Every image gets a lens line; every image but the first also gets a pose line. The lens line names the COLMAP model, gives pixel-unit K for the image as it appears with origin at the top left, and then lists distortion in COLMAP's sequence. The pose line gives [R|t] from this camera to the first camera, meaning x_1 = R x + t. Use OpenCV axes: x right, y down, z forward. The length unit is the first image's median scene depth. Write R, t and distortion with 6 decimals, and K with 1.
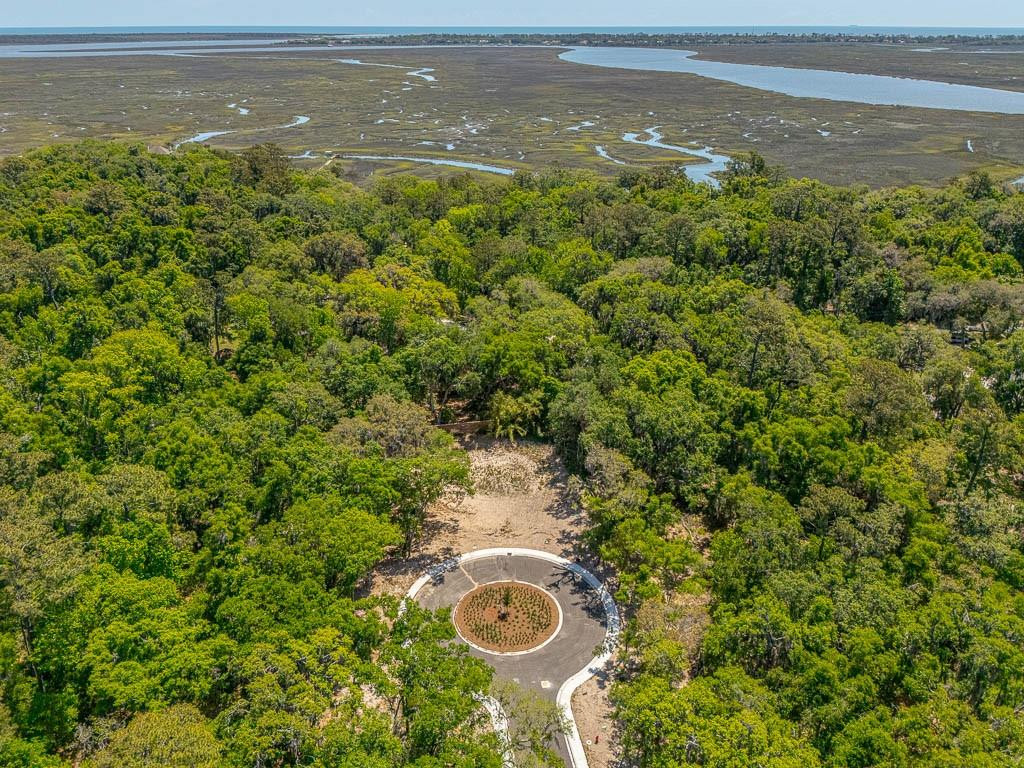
lens RADIAL K [[779.2, 0, 512.0], [0, 779.2, 384.0], [0, 0, 1]] dist [0.059305, -0.080837]
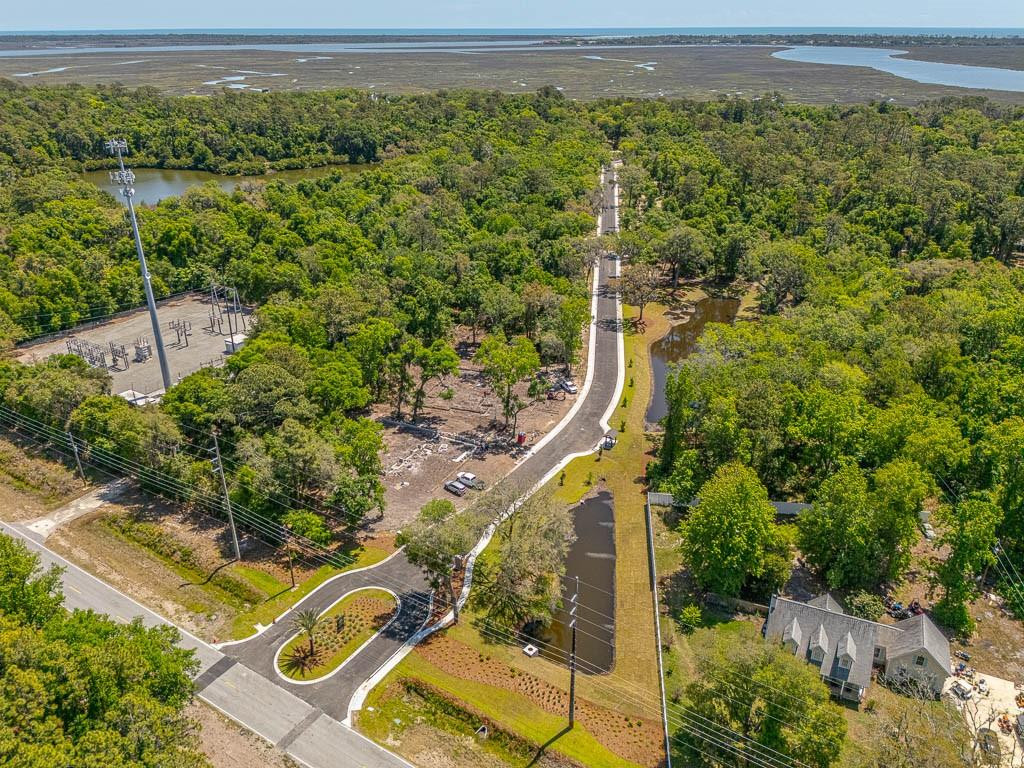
lens RADIAL K [[767.6, 0, 509.8], [0, 767.6, 385.7], [0, 0, 1]] dist [0.075387, -0.106306]
pose [[0.958679, 0.117507, -0.259089, 0.317444], [-0.116163, 0.993018, 0.020546, 0.653500], [0.259694, 0.010400, 0.965635, -1.469774]]
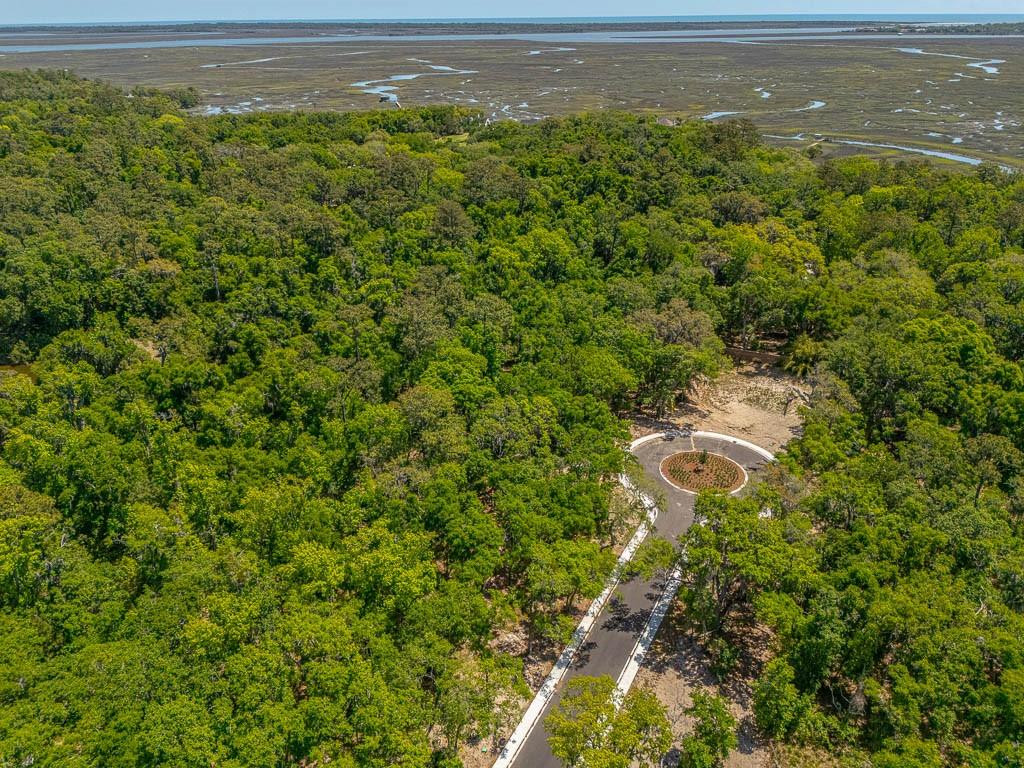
lens RADIAL K [[767.6, 0, 509.8], [0, 767.6, 385.7], [0, 0, 1]] dist [0.075387, -0.106306]
pose [[0.795728, 0.254885, -0.549409, 0.162070], [-0.244514, 0.965117, 0.093605, 0.047168], [0.554102, 0.059854, 0.830294, -0.094777]]
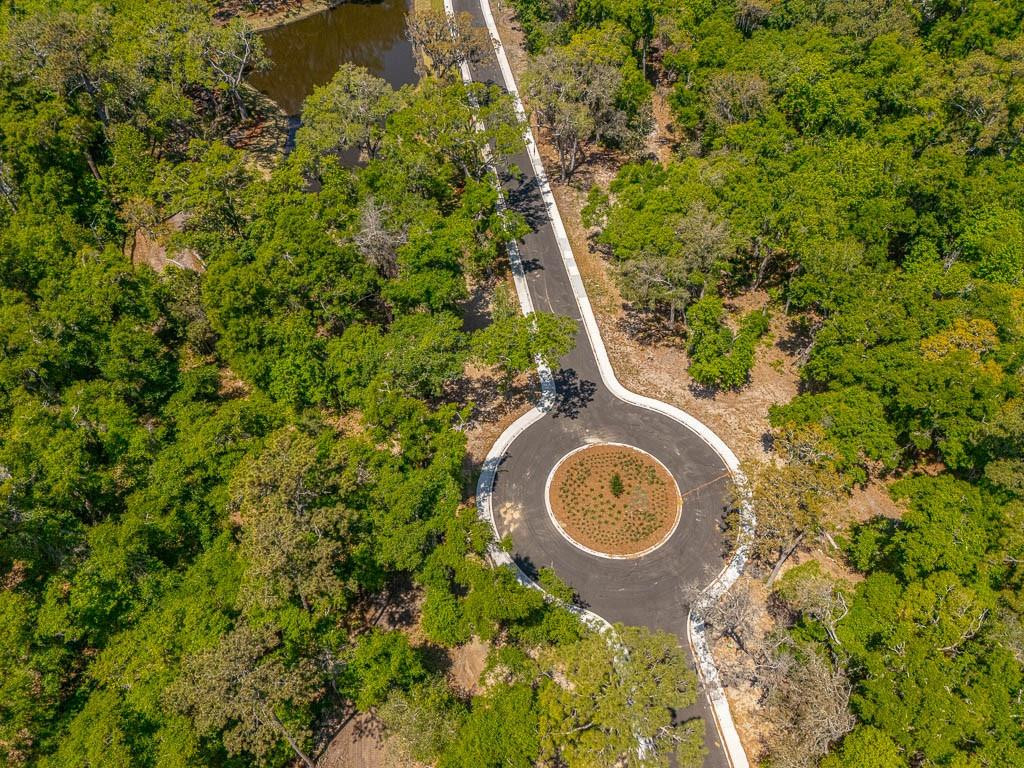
lens RADIAL K [[767.6, 0, 509.8], [0, 767.6, 385.7], [0, 0, 1]] dist [0.075387, -0.106306]
pose [[-0.999879, 0.007776, 0.013500, 0.175655], [0.015092, 0.268469, 0.963170, 0.136178], [0.003865, 0.963257, -0.268553, -0.293481]]
